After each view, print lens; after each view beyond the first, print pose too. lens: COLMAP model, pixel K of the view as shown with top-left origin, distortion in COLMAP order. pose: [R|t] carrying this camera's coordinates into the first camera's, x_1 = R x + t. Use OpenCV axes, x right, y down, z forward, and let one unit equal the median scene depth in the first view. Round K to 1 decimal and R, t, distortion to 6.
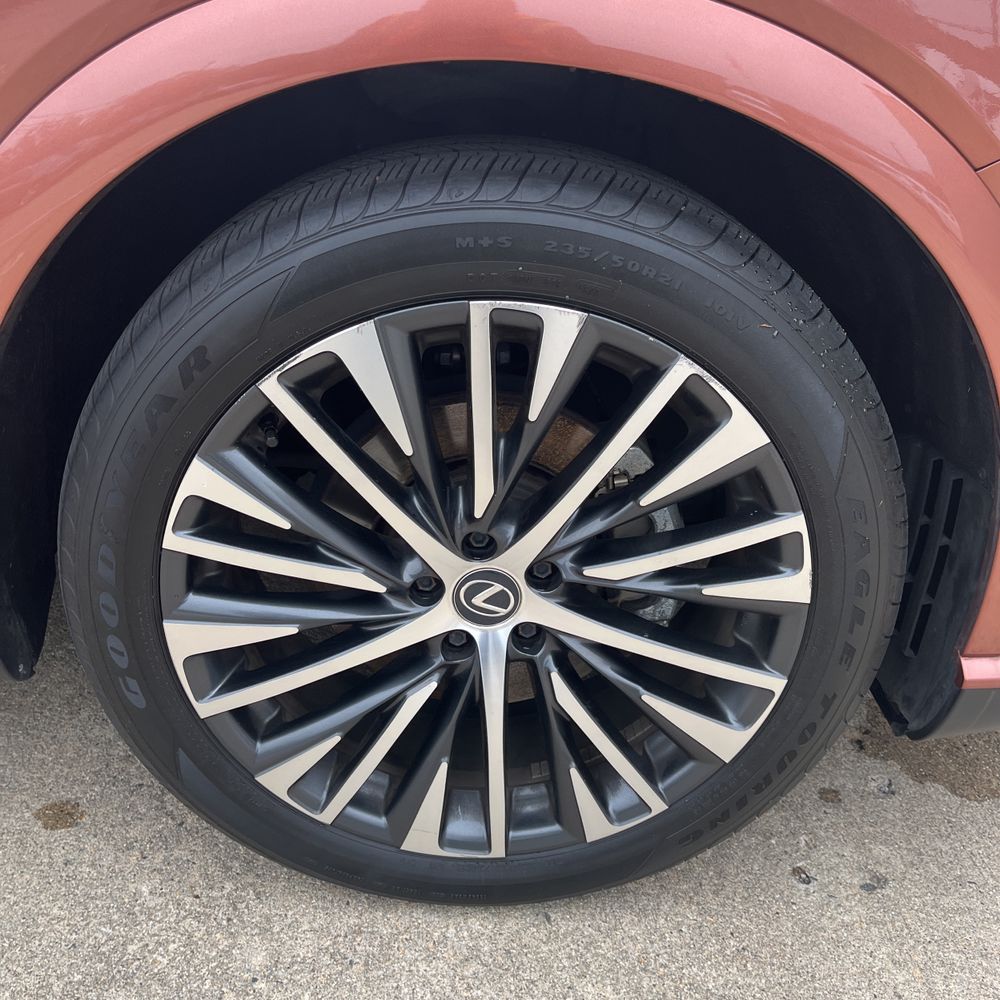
lens RADIAL K [[1076.5, 0, 482.8], [0, 1076.5, 541.7], [0, 0, 1]] dist [0.093245, -0.003669]
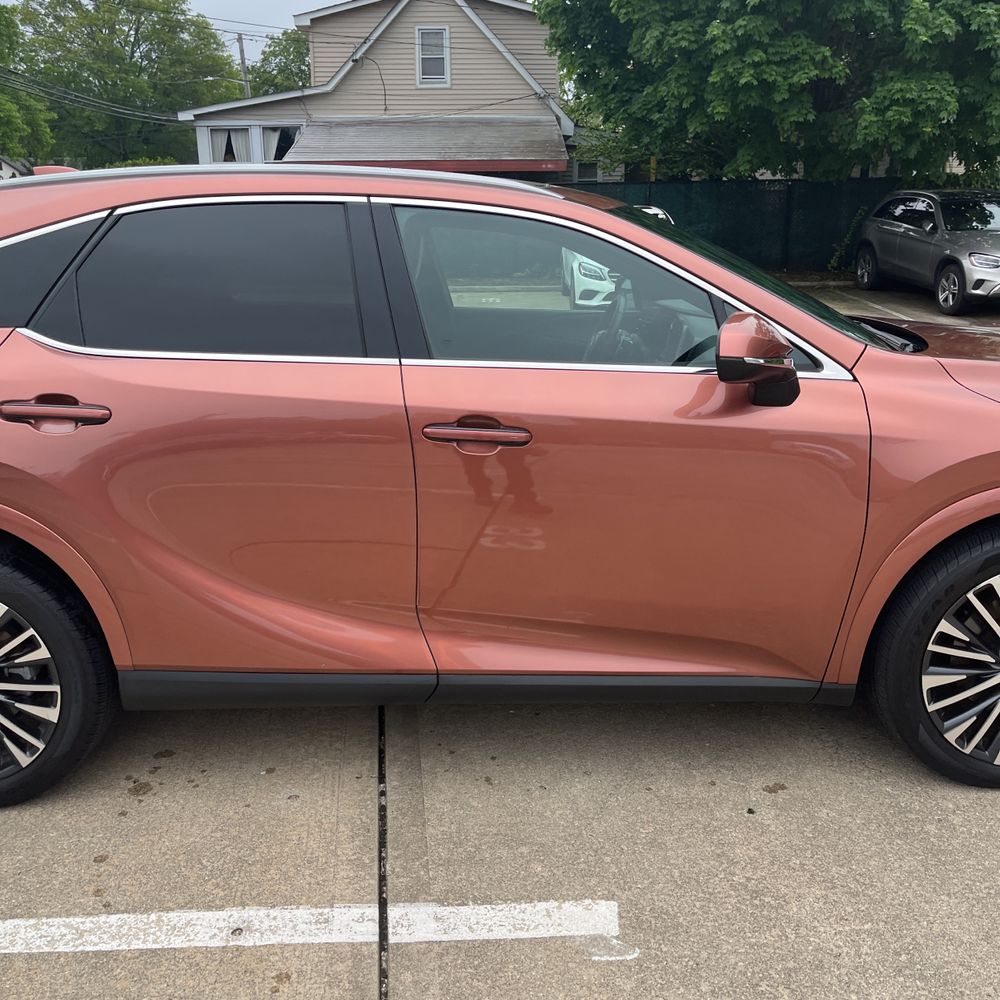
lens RADIAL K [[1017.2, 0, 494.2], [0, 1017.2, 525.7], [0, 0, 1]] dist [0.074276, -0.087720]
pose [[0.997325, -0.069497, -0.022645, -1.373077], [0.062983, 0.974306, -0.216241, 0.208049], [0.037091, 0.214237, 0.976077, -1.891611]]
